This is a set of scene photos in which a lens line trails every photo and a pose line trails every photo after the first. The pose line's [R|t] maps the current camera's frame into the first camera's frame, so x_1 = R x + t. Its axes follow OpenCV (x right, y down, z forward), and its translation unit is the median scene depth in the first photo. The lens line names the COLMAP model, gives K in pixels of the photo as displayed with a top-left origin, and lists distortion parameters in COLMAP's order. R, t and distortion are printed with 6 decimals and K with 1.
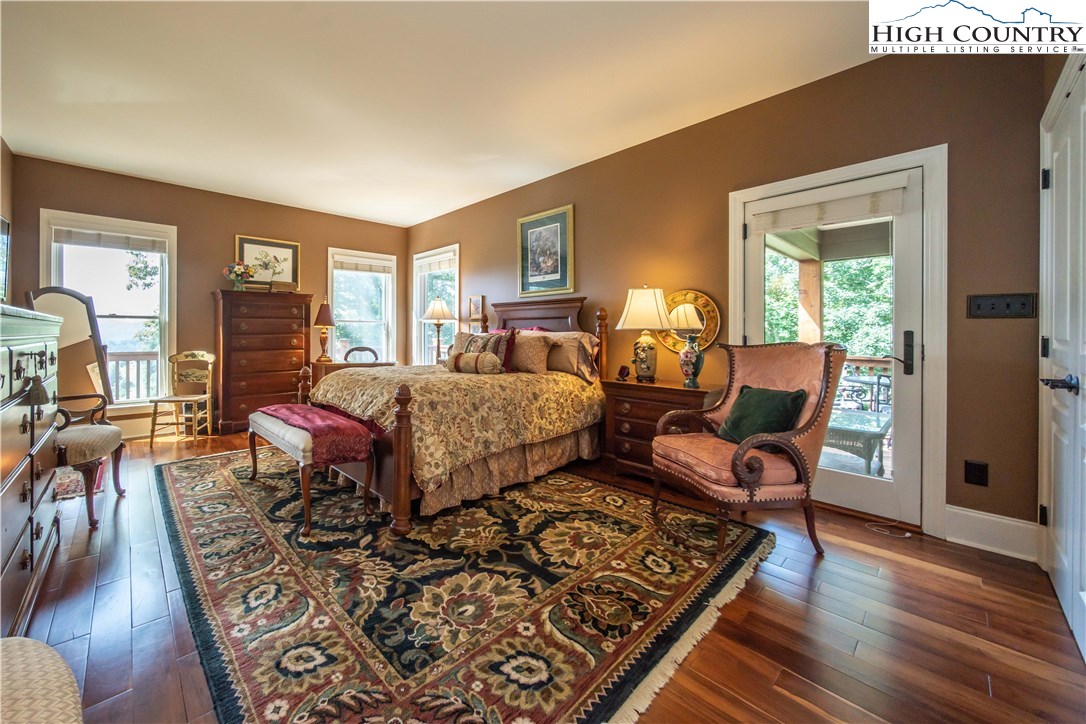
lens RADIAL K [[407.0, 0, 574.8], [0, 407.0, 334.1], [0, 0, 1]] dist [-0.002677, -0.000081]
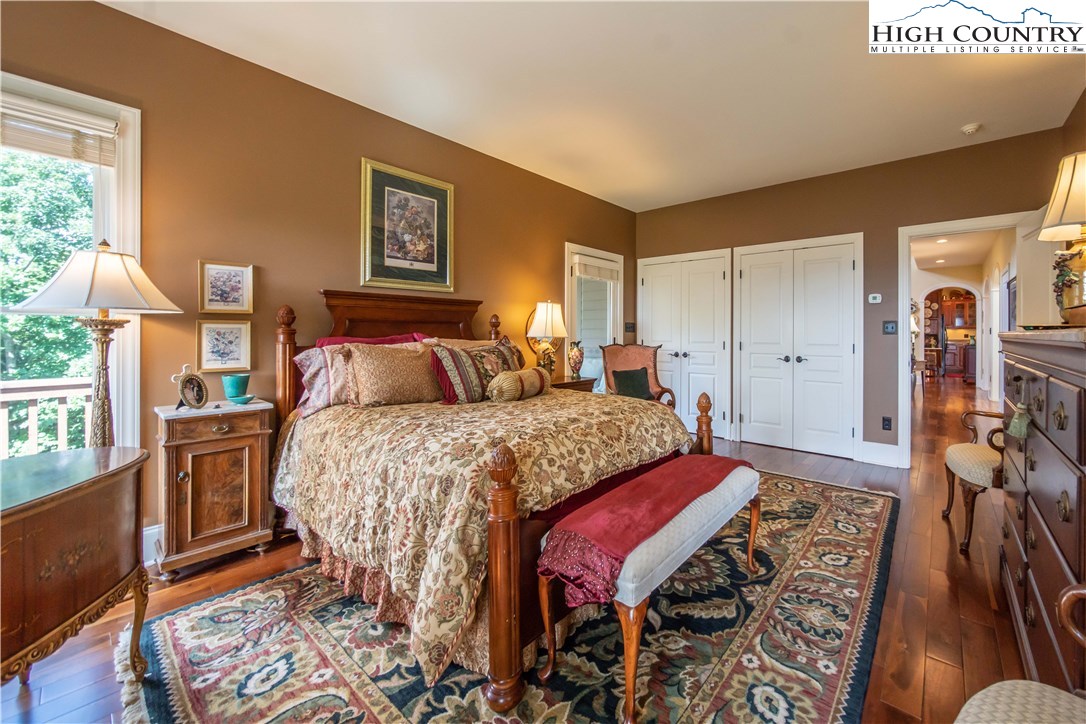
lens RADIAL K [[430.6, 0, 564.9], [0, 430.6, 333.2], [0, 0, 1]] dist [-0.002998, -0.000027]
pose [[-0.012002, -0.000711, 0.999928, -1.667931], [0.001607, 0.999998, 0.000730, -0.036404], [-0.999927, 0.001616, -0.012000, 1.483175]]
